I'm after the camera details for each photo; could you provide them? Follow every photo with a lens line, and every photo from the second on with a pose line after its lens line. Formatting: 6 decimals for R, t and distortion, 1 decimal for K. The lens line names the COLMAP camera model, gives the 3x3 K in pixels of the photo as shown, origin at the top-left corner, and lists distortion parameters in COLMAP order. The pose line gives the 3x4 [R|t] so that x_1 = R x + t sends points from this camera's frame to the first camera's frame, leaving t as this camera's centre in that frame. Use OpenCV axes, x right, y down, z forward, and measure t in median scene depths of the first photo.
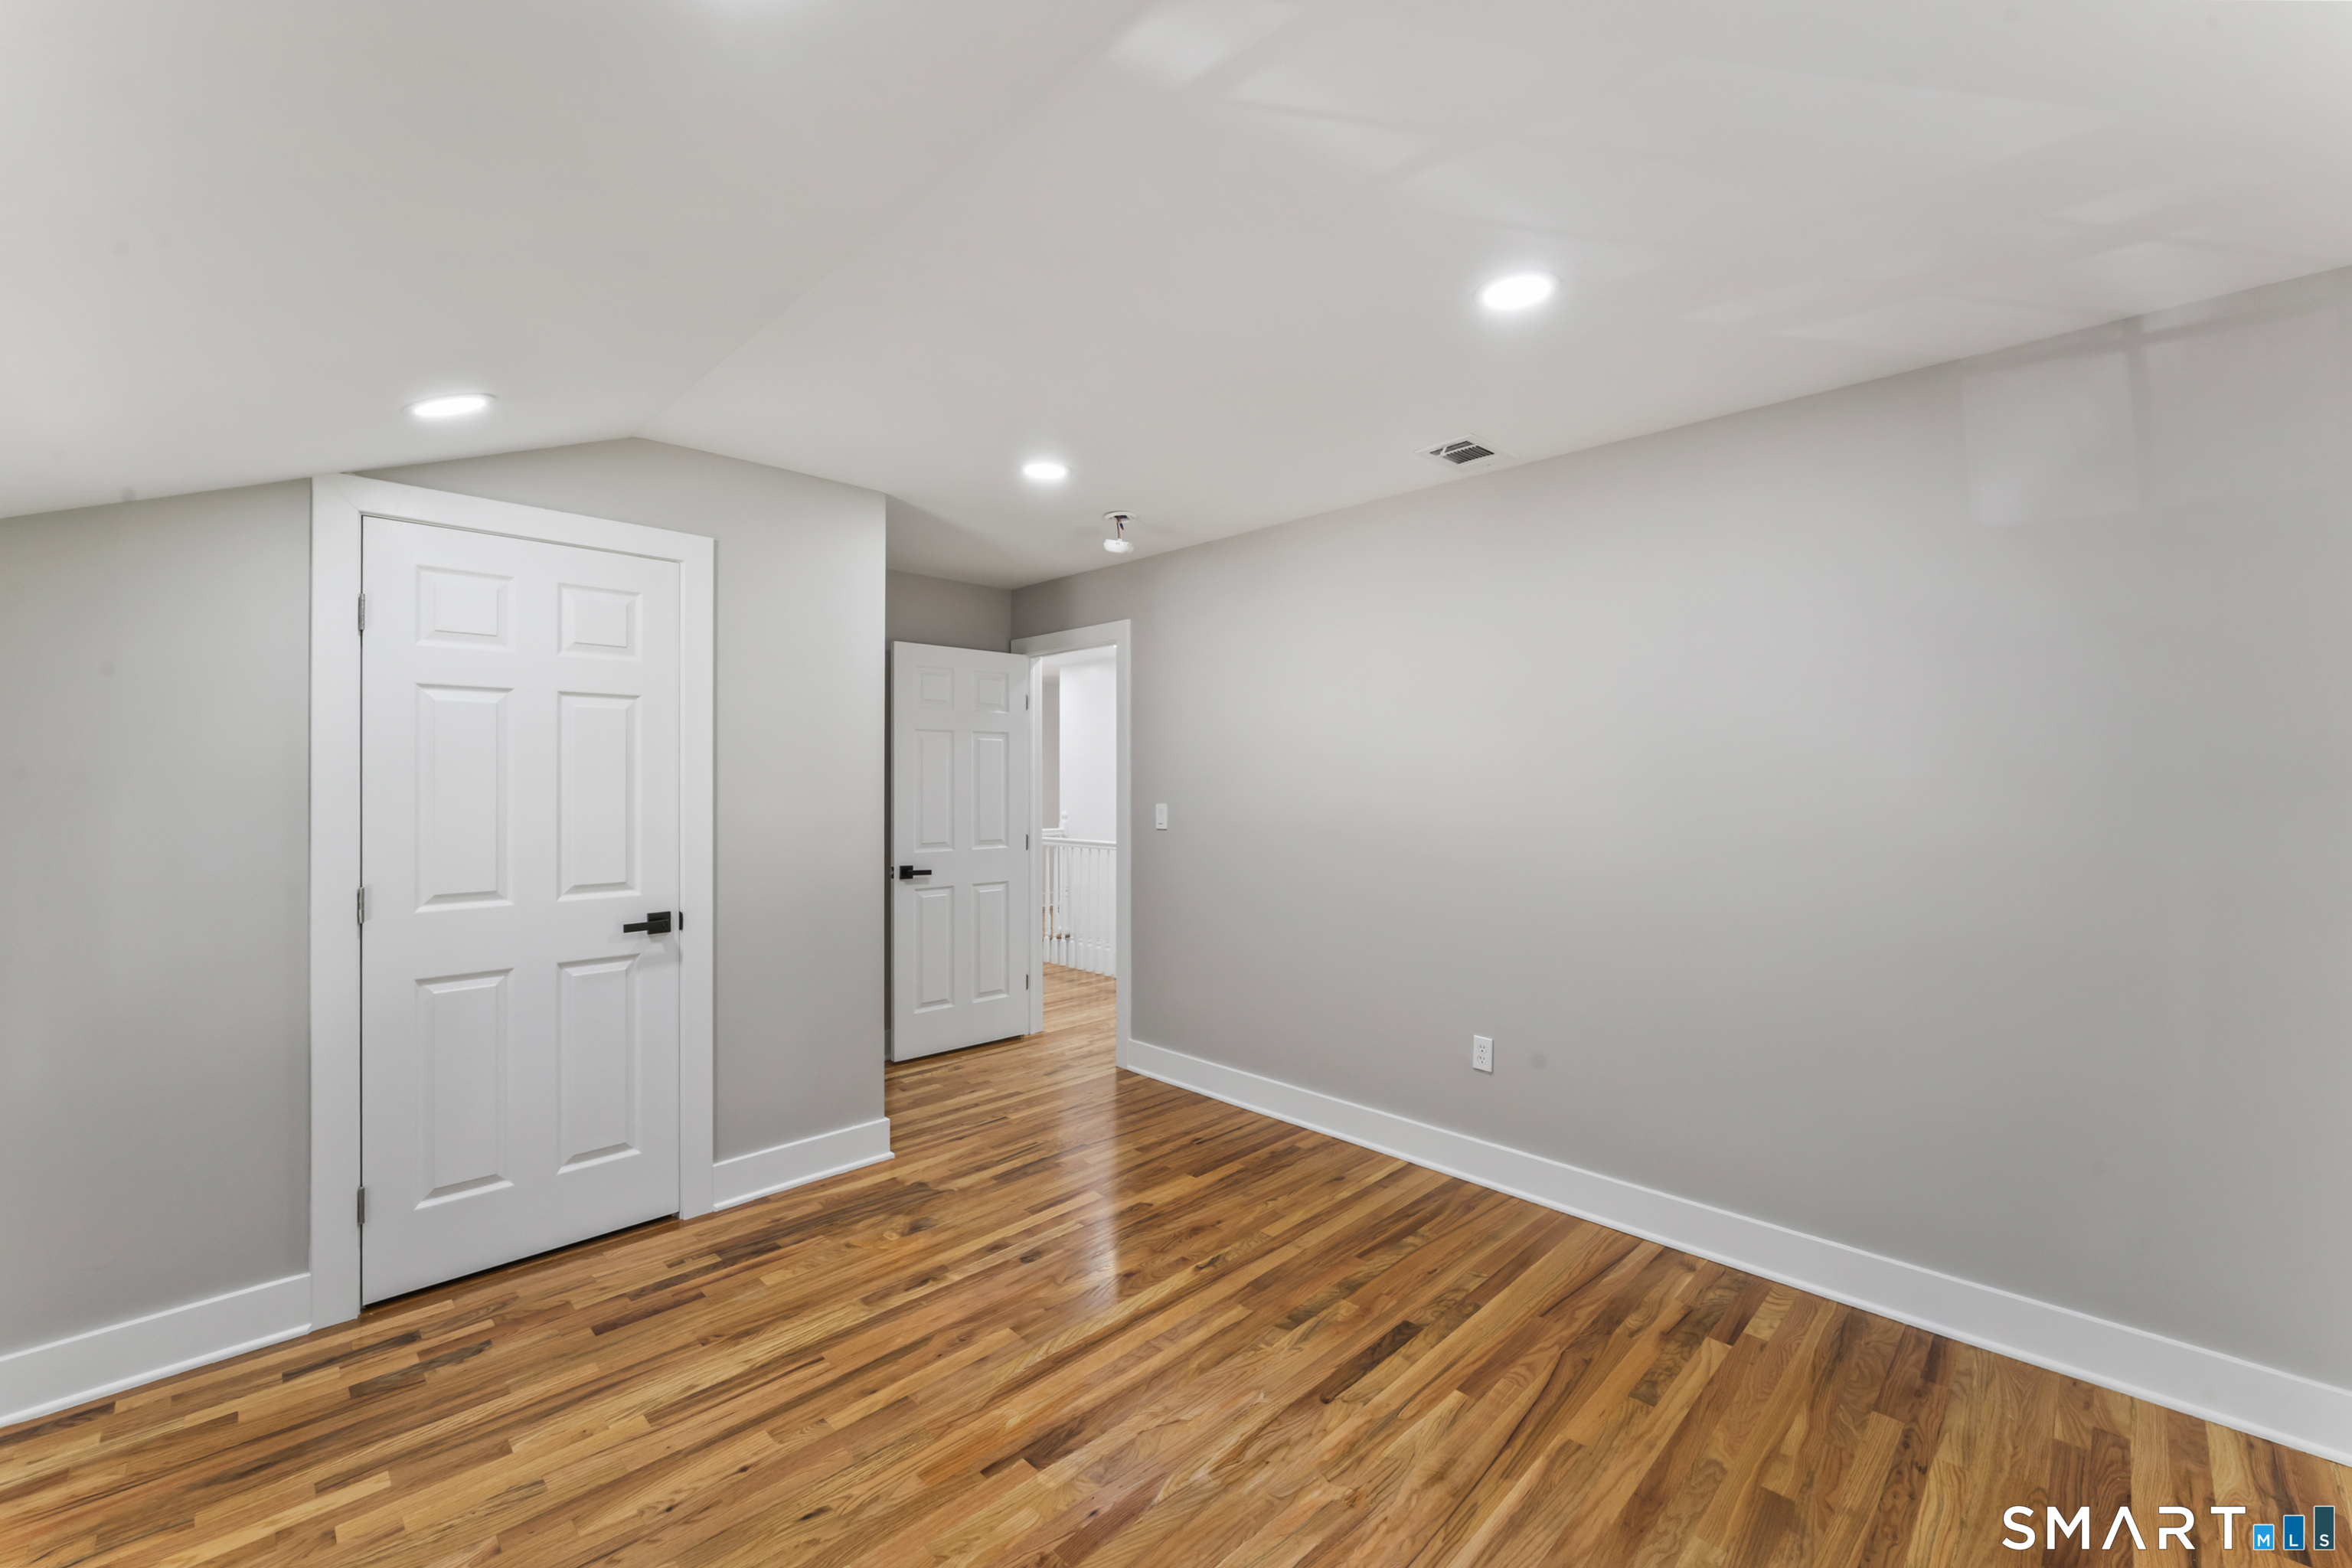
lens RADIAL K [[953.9, 0, 1169.8], [0, 953.9, 785.7], [0, 0, 1]] dist [-0.000494, -0.000856]
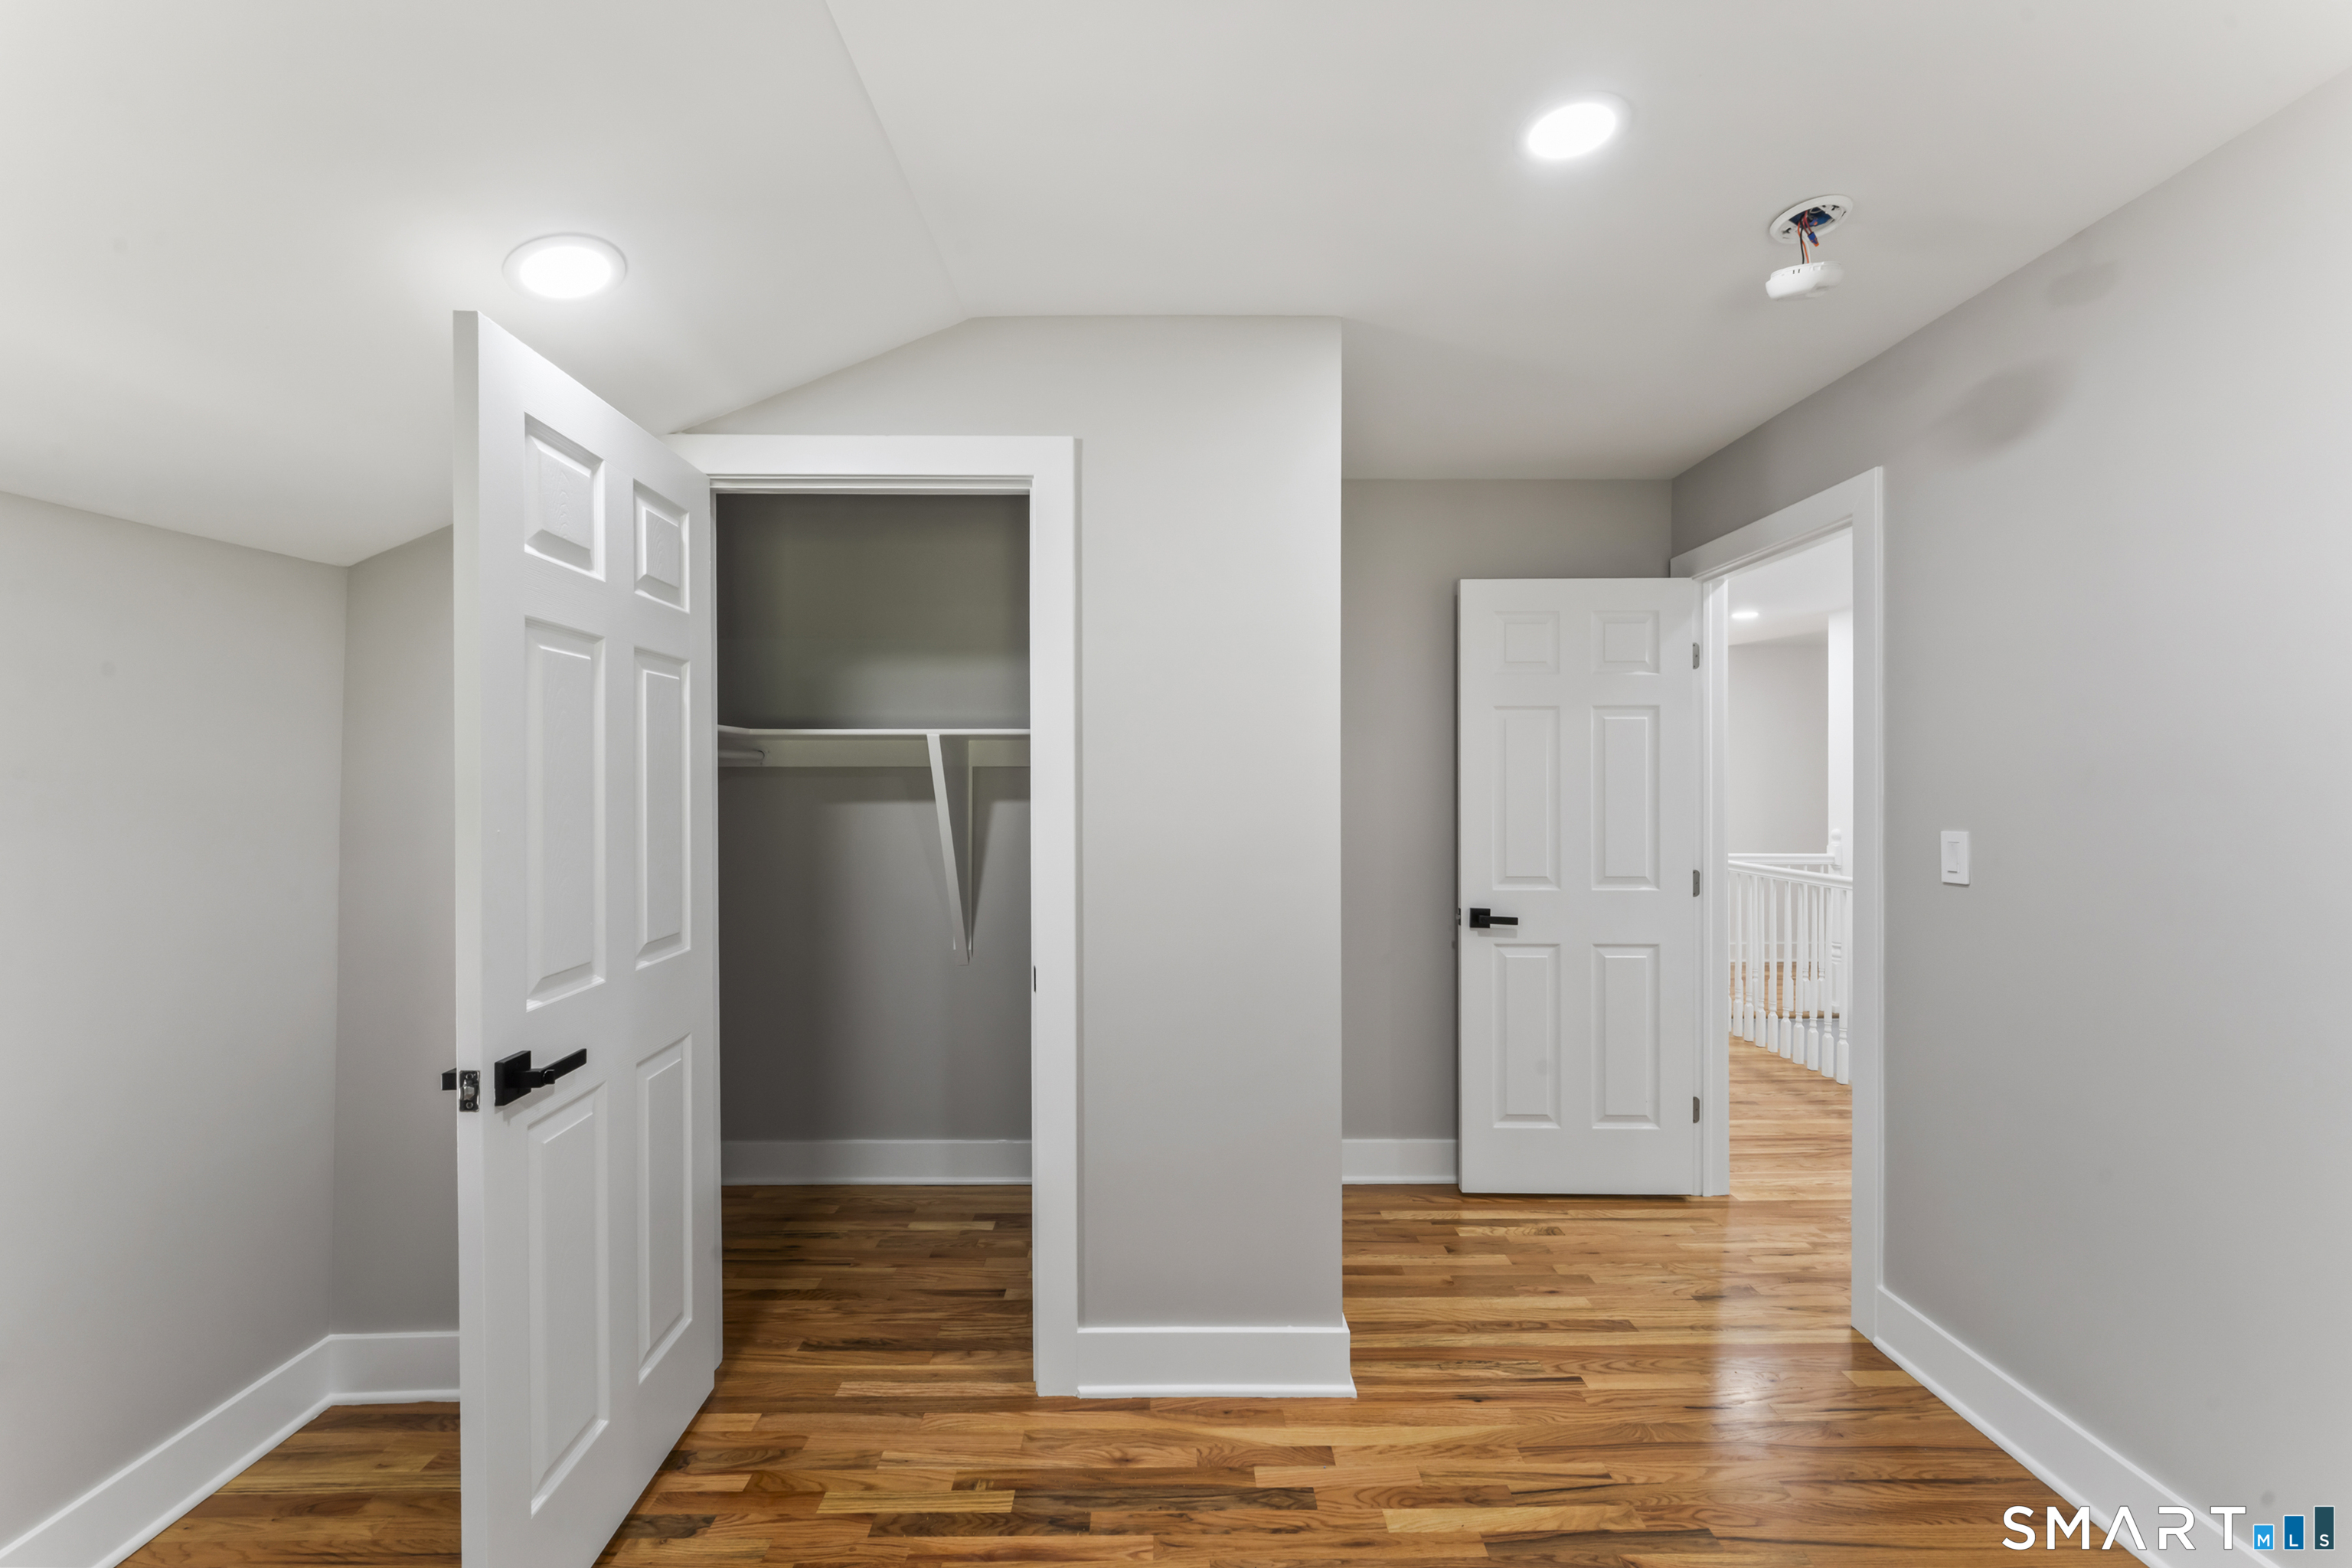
lens RADIAL K [[953.9, 0, 1175.9], [0, 953.9, 790.3], [0, 0, 1]] dist [-0.000494, -0.000856]
pose [[0.717974, 0.003413, -0.696062, 0.053647], [-0.002233, 0.999994, 0.002600, -0.001644], [0.696067, -0.000313, 0.717977, 0.480527]]
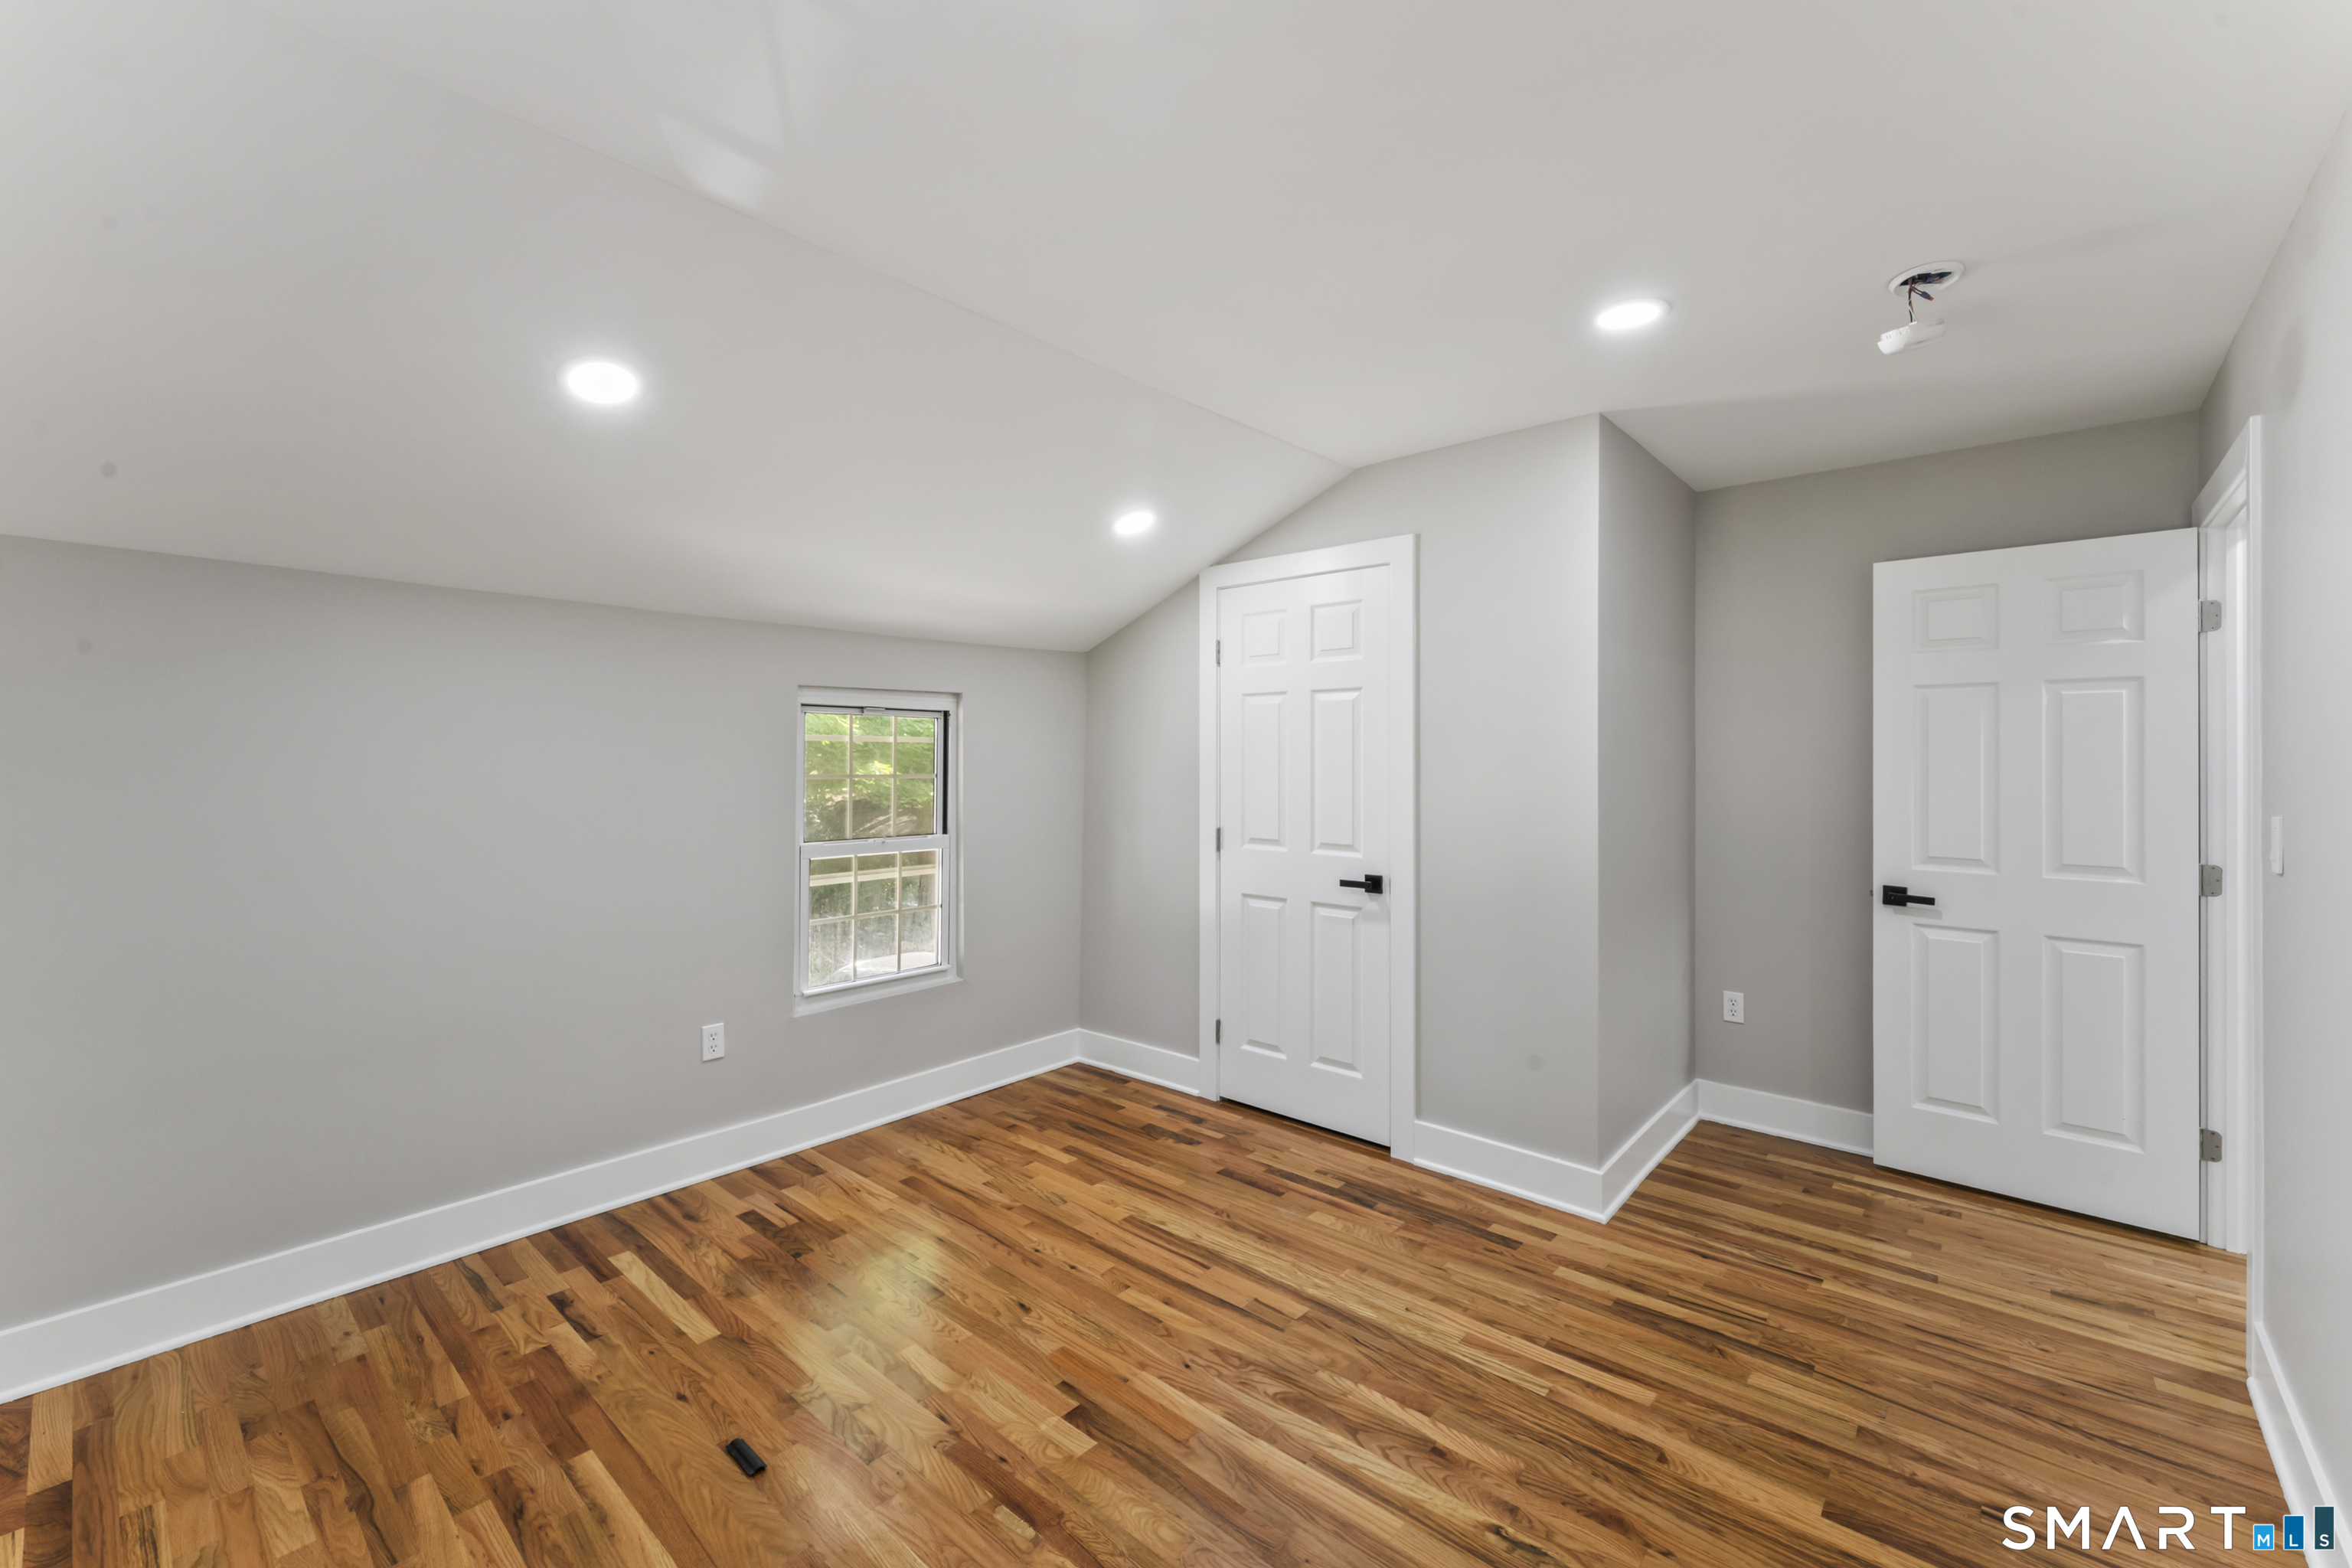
lens RADIAL K [[953.9, 0, 1161.9], [0, 953.9, 767.3], [0, 0, 1]] dist [-0.000494, -0.000856]
pose [[0.059732, 0.005540, -0.998199, 0.499193], [-0.010163, 0.999936, 0.004941, 0.000400], [0.998163, 0.009849, 0.059785, 0.572273]]
